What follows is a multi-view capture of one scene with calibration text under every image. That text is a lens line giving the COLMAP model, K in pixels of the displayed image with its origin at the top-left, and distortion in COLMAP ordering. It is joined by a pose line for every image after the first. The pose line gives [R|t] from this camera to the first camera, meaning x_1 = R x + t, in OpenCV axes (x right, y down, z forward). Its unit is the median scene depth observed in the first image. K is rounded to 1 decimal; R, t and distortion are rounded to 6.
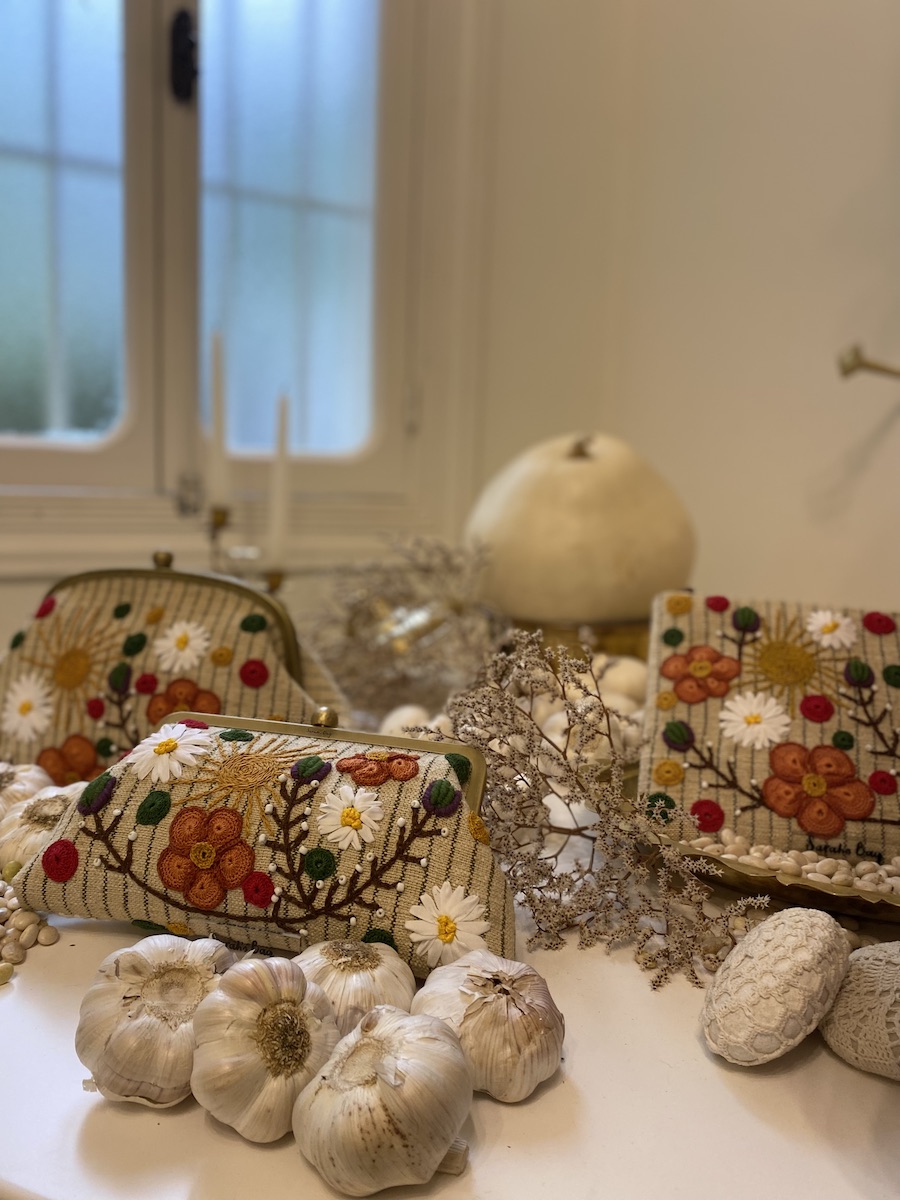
lens RADIAL K [[876.9, 0, 446.2], [0, 876.9, 601.6], [0, 0, 1]] dist [0.008470, -0.003552]
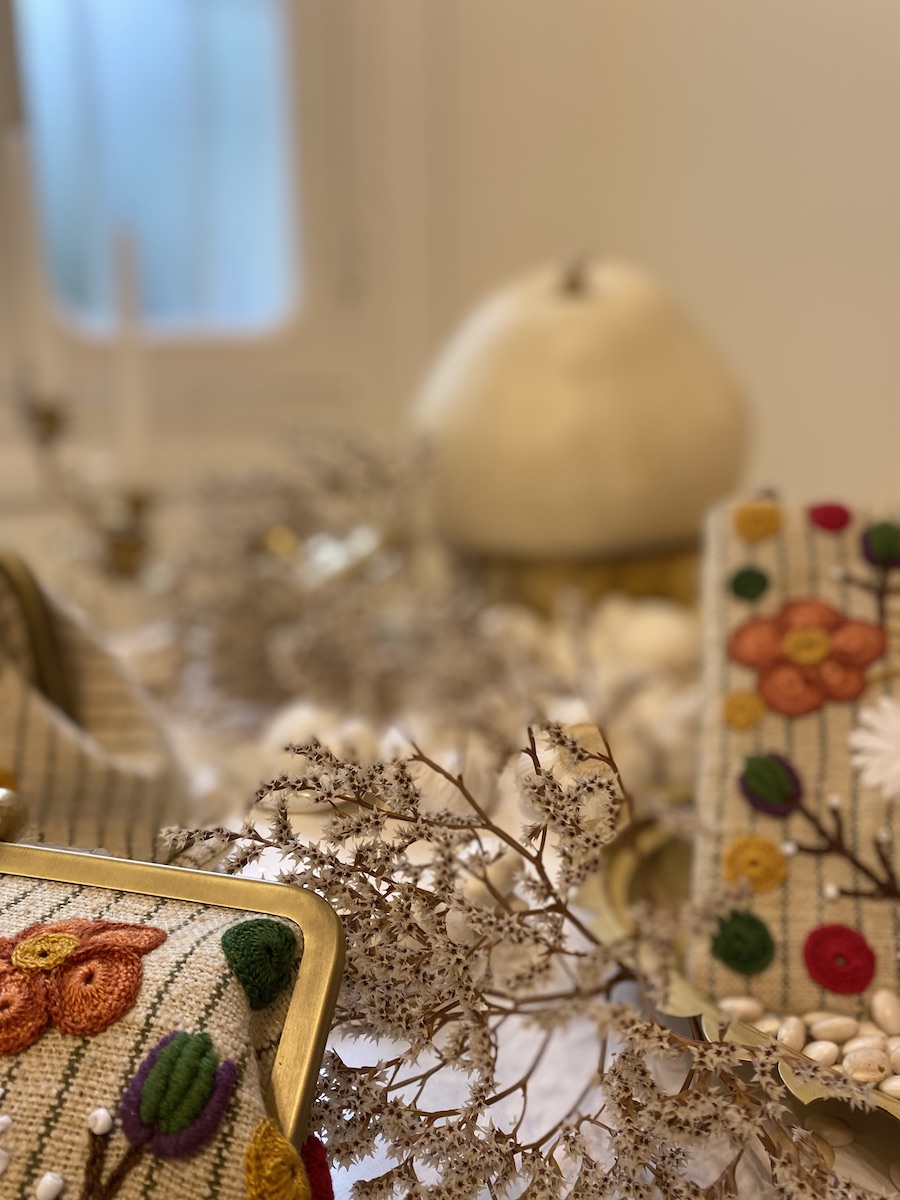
lens RADIAL K [[876.9, 0, 455.2], [0, 876.9, 599.8], [0, 0, 1]] dist [0.008470, -0.003552]
pose [[0.999281, -0.037102, -0.007812, 0.091087], [0.037670, 0.994902, 0.093547, -0.006526], [0.004301, -0.093774, 0.995584, 0.504365]]
